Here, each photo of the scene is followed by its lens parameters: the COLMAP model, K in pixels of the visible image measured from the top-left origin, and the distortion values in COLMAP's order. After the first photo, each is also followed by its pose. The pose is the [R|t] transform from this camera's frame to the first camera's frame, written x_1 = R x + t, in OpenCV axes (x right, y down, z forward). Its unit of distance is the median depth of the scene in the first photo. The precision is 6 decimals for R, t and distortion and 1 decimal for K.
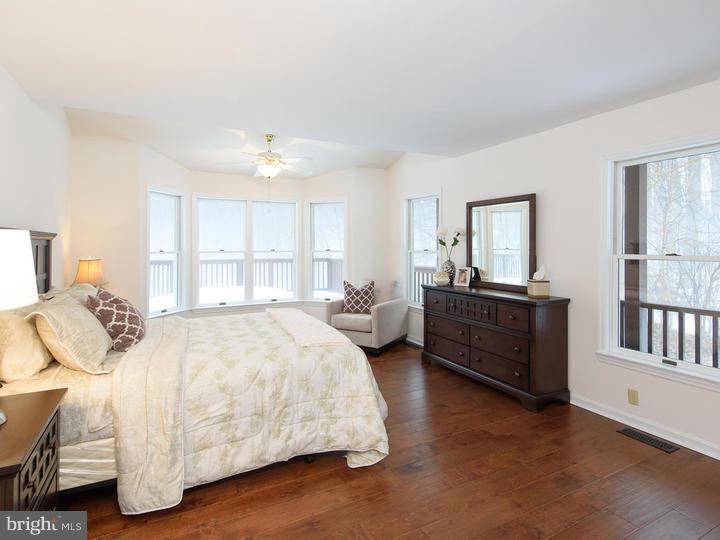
lens RADIAL K [[385.5, 0, 360.2], [0, 385.5, 244.3], [0, 0, 1]] dist [-0.000092, -0.000015]
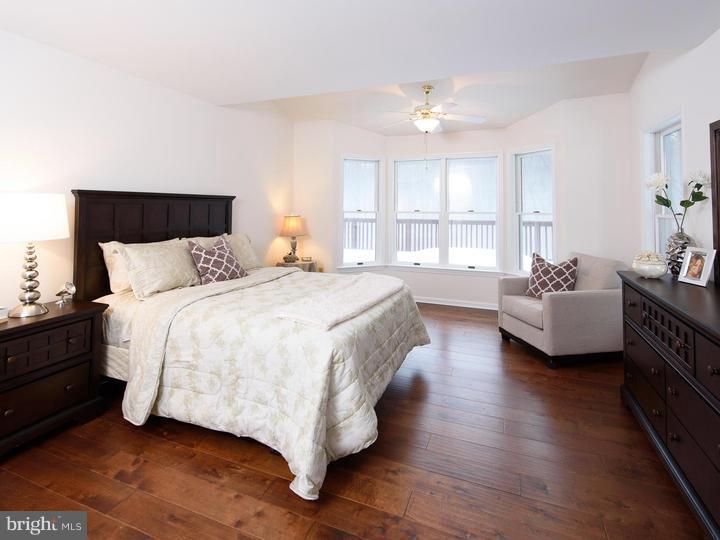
lens RADIAL K [[370.1, 0, 360.3], [0, 370.1, 194.0], [0, 0, 1]] dist [0.001701, -0.000022]
pose [[0.646625, -0.021832, -0.762495, 0.339497], [-0.002316, 0.999530, -0.030583, 0.003099], [0.762804, 0.021541, 0.646271, 0.314698]]
